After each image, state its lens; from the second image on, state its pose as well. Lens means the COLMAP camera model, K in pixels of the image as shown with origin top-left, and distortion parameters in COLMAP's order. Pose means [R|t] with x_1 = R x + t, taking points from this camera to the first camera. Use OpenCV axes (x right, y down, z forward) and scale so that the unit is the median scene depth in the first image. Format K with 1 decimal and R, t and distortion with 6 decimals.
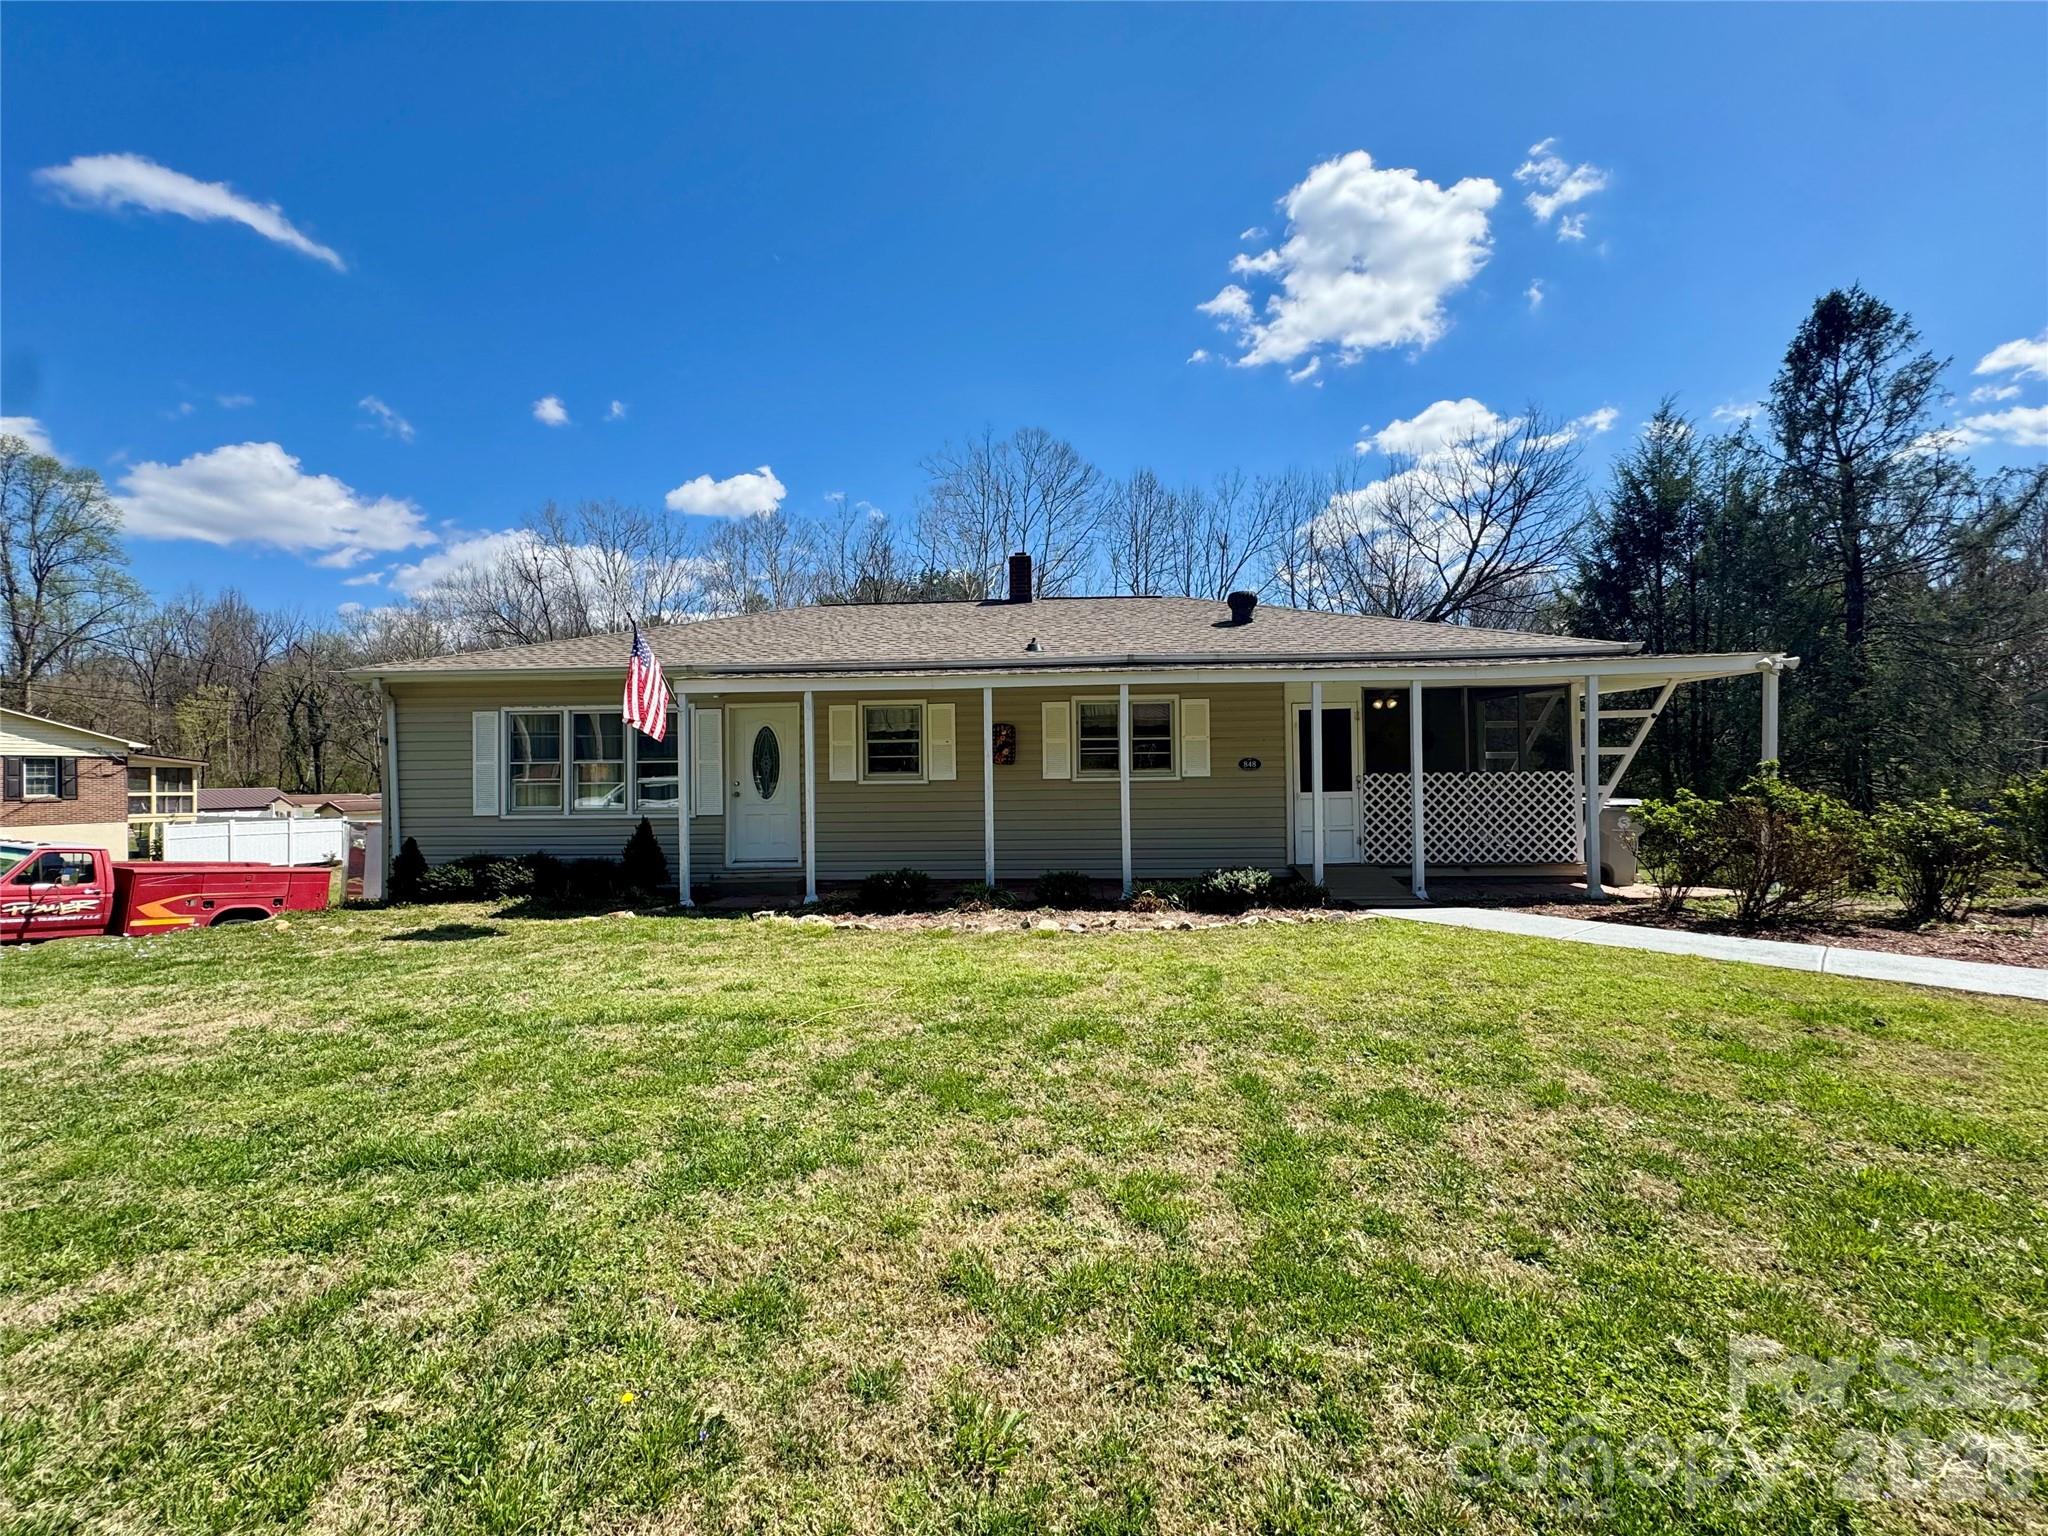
lens RADIAL K [[822.5, 0, 1024.4], [0, 822.5, 775.2], [0, 0, 1]] dist [-0.003793, 0.000942]
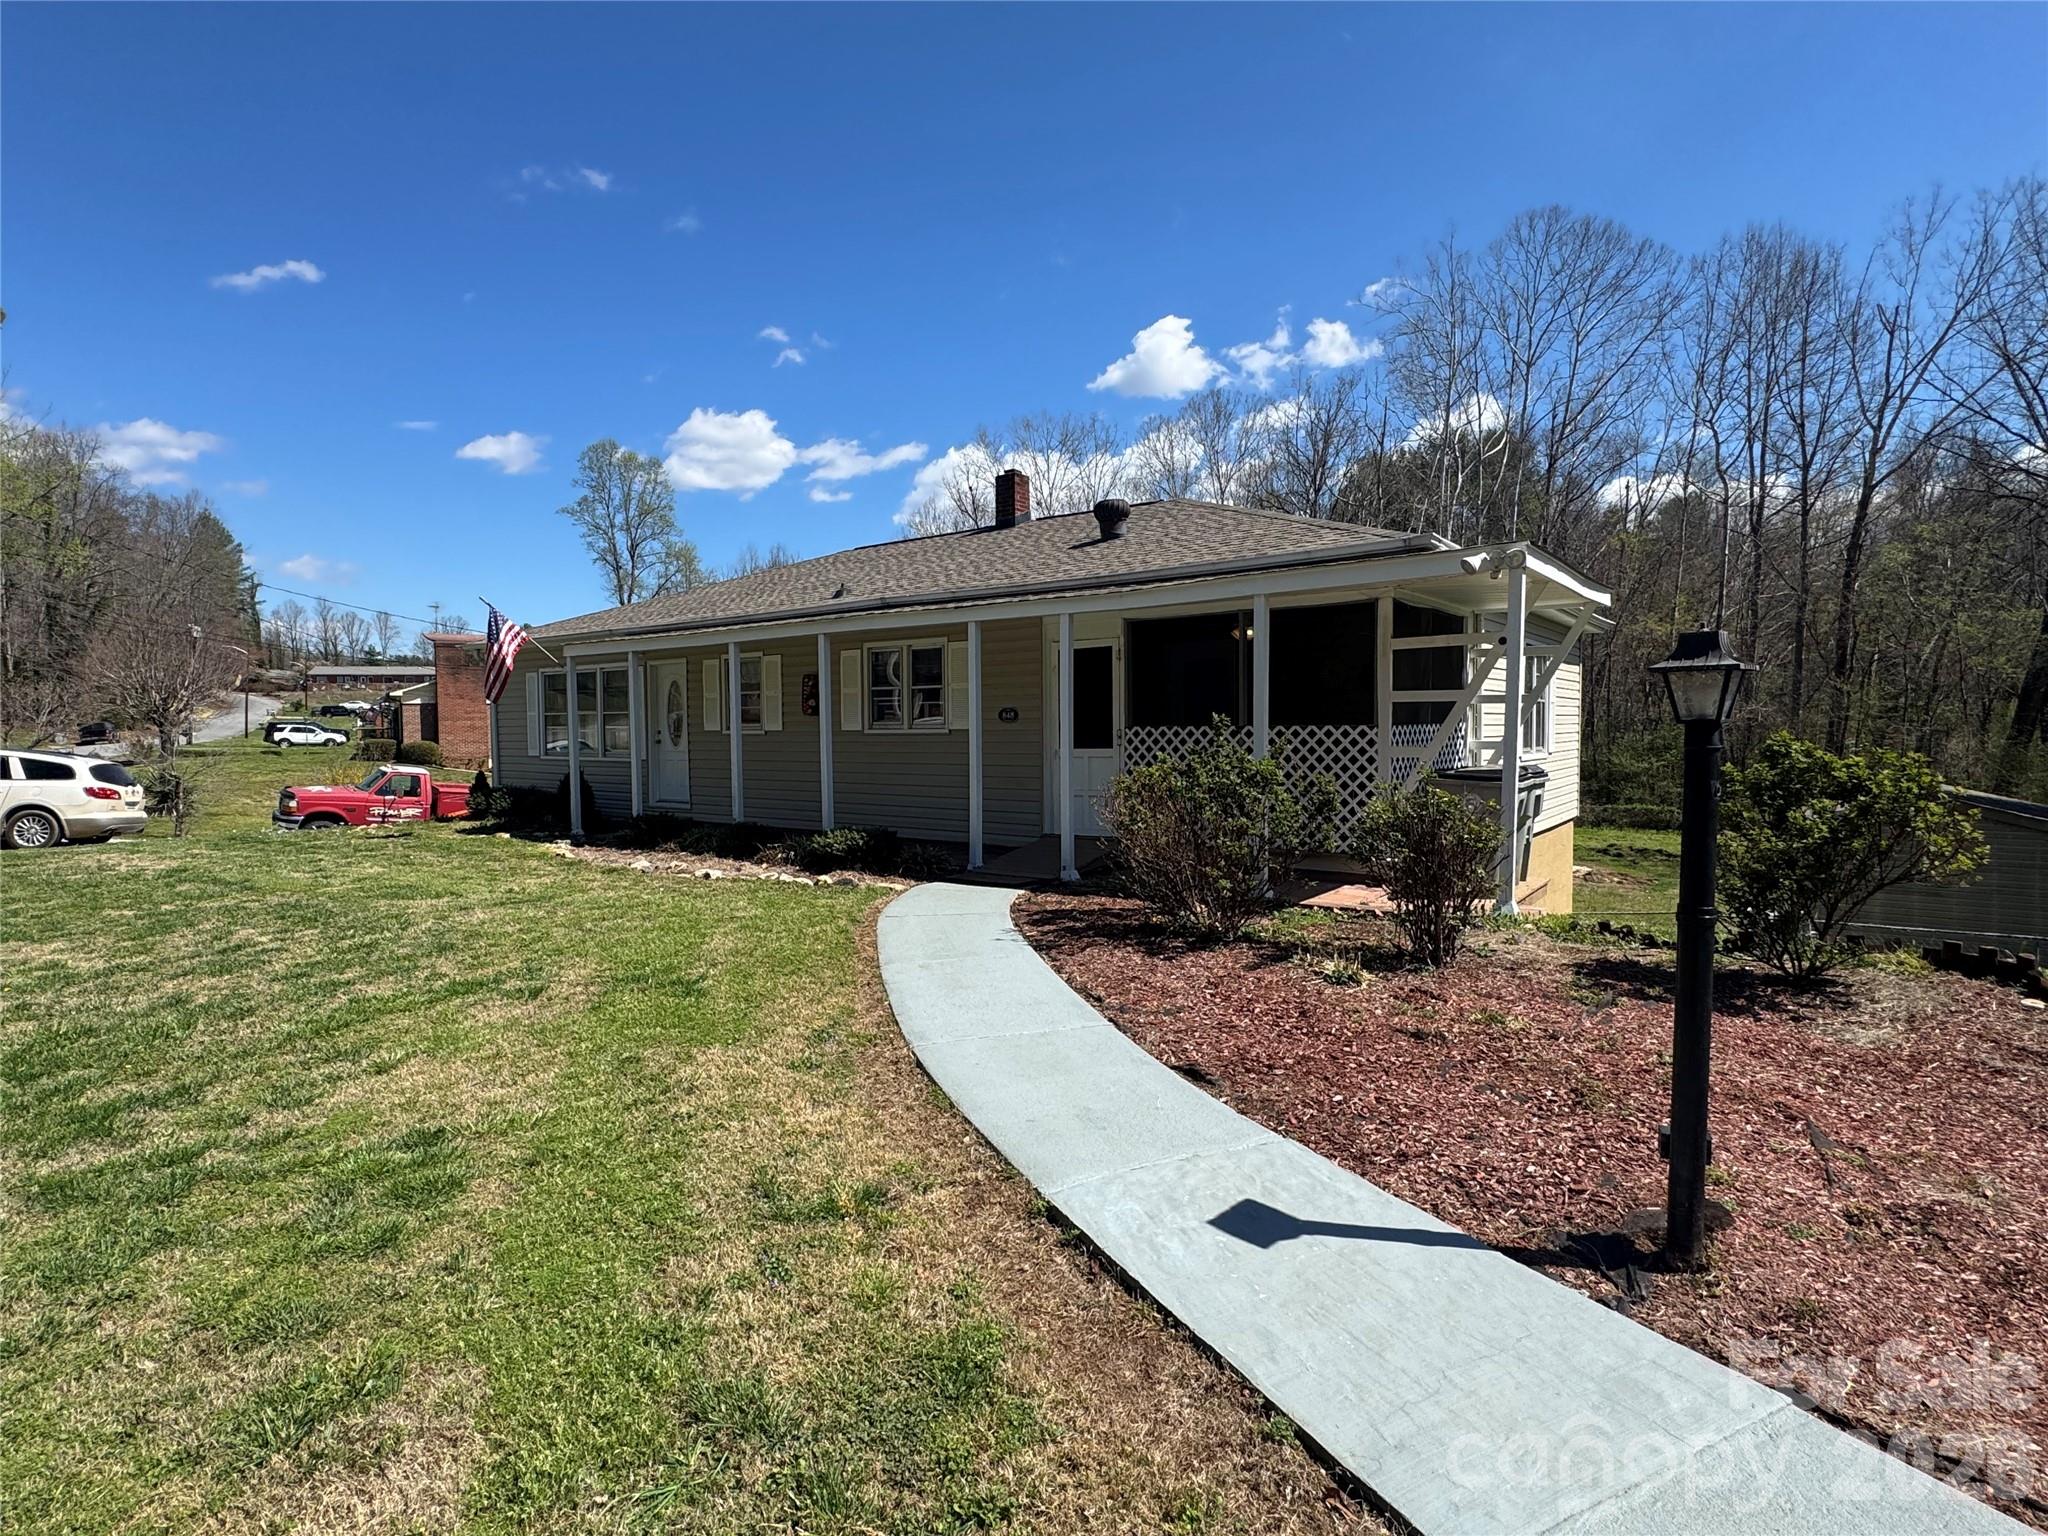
lens RADIAL K [[1068.4, 0, 1023.0], [0, 1068.4, 764.8], [0, 0, 1]] dist [-0.005053, -0.000389]
pose [[0.823546, 0.027137, -0.566600, 0.909900], [-0.001820, 0.998976, 0.045200, -0.011783], [0.567247, -0.036193, 0.822752, 0.085818]]
